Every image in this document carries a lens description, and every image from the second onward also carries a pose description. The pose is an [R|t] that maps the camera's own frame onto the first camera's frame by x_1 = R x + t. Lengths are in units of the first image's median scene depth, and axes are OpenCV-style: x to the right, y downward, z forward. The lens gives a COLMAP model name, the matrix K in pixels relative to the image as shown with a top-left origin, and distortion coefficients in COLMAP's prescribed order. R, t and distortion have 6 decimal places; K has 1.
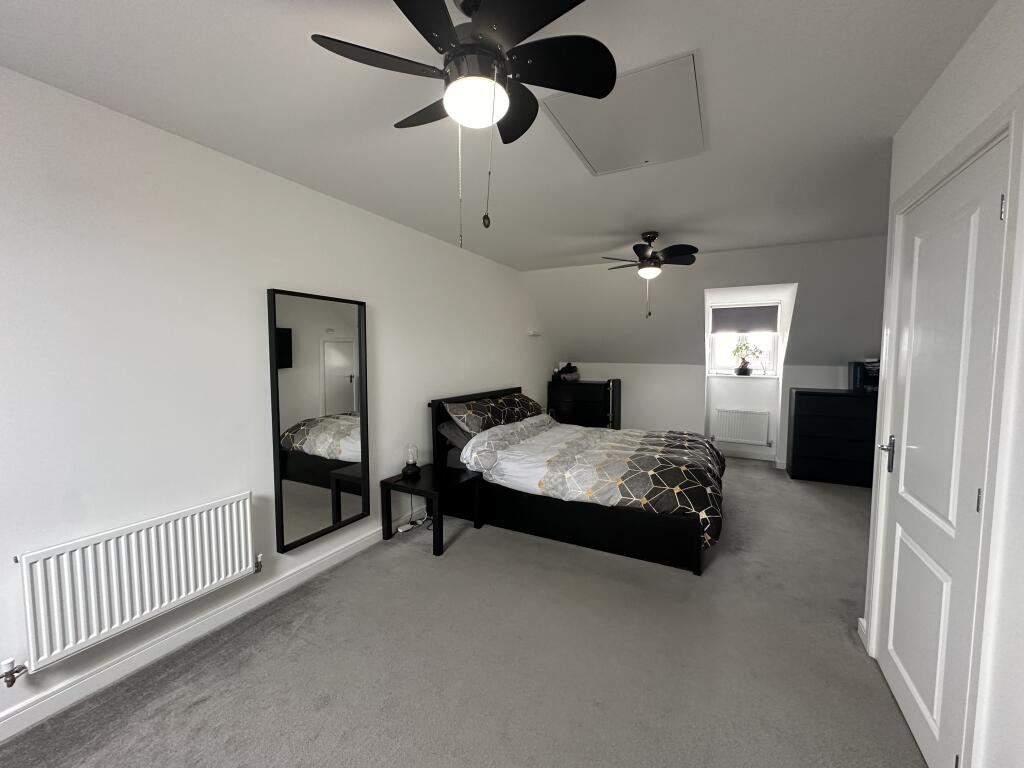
lens RADIAL K [[408.7, 0, 512.0], [0, 408.7, 384.0], [0, 0, 1]] dist [-0.005966, 0.000566]
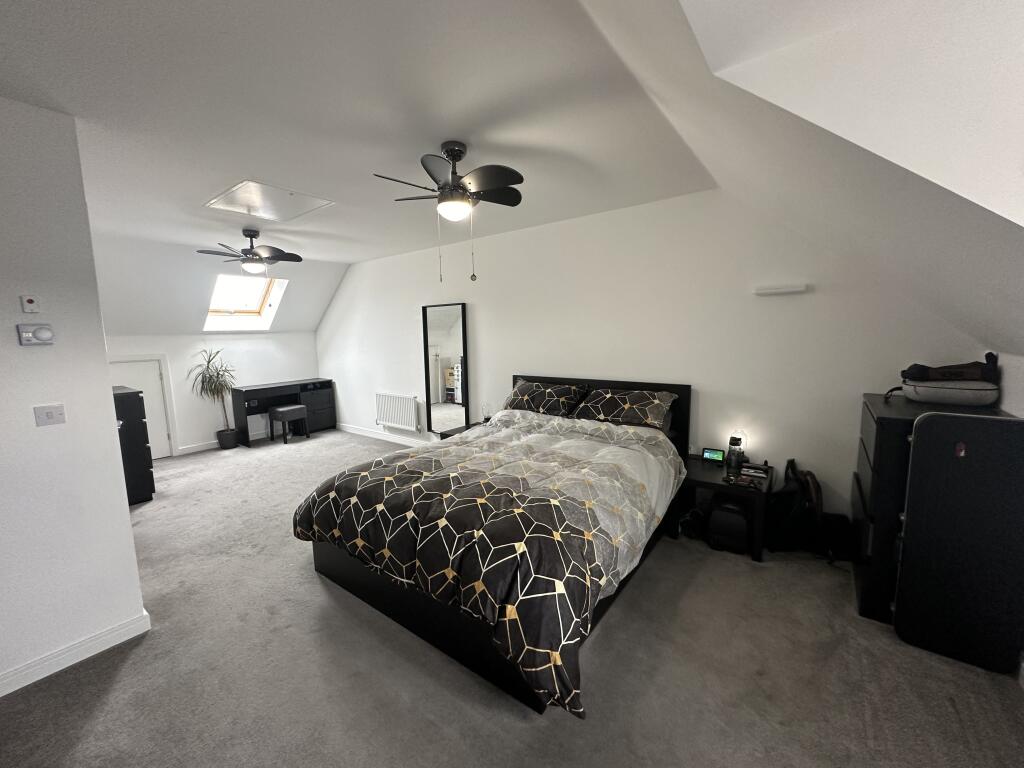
lens RADIAL K [[408.7, 0, 512.0], [0, 408.7, 384.0], [0, 0, 1]] dist [-0.005966, 0.000566]
pose [[-0.156299, 0.126429, -0.979585, 0.934887], [-0.048429, 0.989600, 0.135449, -0.090776], [0.986522, 0.068610, -0.148550, 1.139638]]
